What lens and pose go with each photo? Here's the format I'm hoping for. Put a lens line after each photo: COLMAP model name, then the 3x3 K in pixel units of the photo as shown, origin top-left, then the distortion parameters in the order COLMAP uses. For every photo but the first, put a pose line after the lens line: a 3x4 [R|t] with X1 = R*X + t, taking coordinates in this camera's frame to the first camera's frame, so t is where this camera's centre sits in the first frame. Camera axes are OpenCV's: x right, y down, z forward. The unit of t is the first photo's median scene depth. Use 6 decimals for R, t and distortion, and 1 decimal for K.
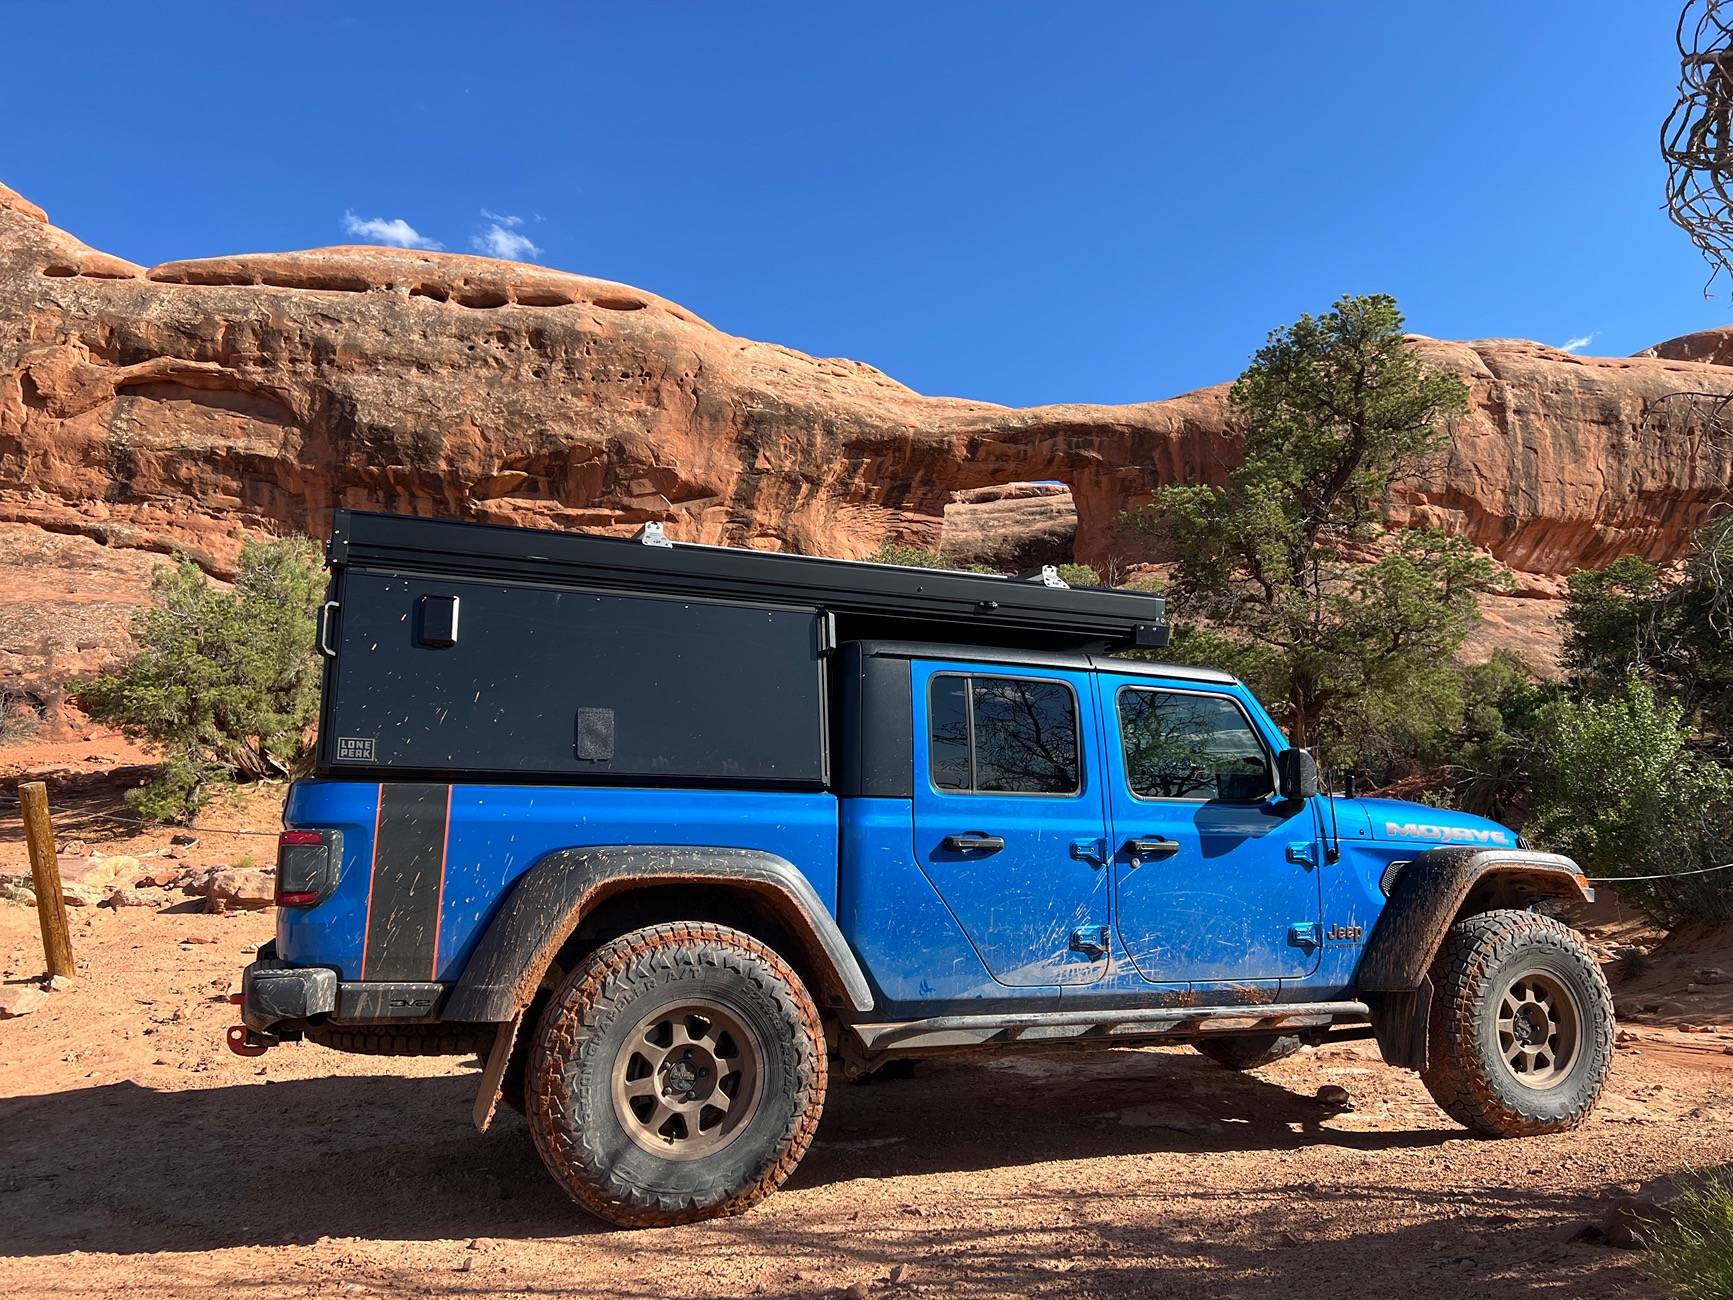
lens RADIAL K [[1325.8, 0, 866.7], [0, 1325.8, 628.4], [0, 0, 1]] dist [-0.001044, 0.043017]
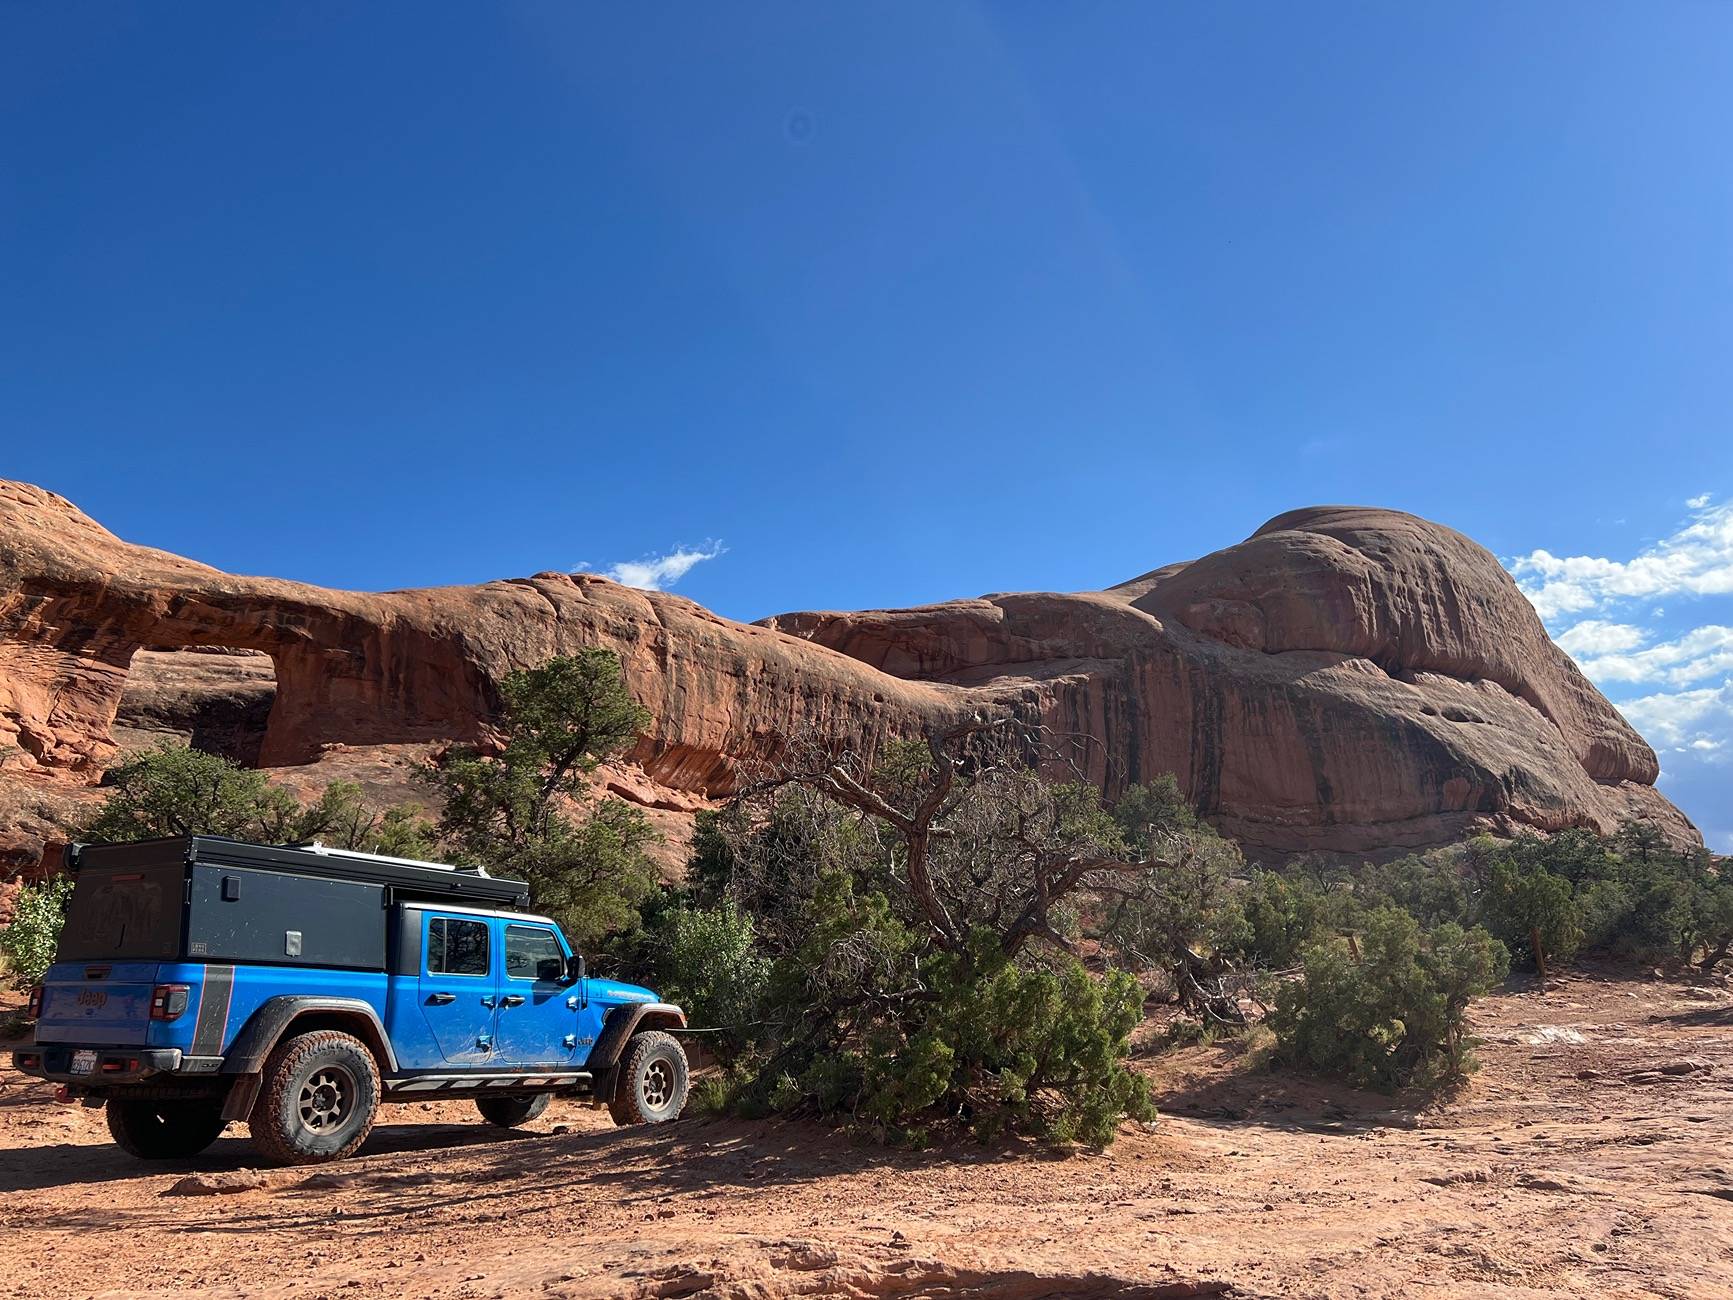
lens RADIAL K [[1438.9, 0, 866.5], [0, 1438.9, 650.0], [0, 0, 1]] dist [0.002977, 0.000329]
pose [[0.819088, 0.145407, 0.554933, -0.099055], [-0.092566, 0.988167, -0.122298, -0.023856], [-0.566150, 0.048805, 0.822856, -0.184142]]
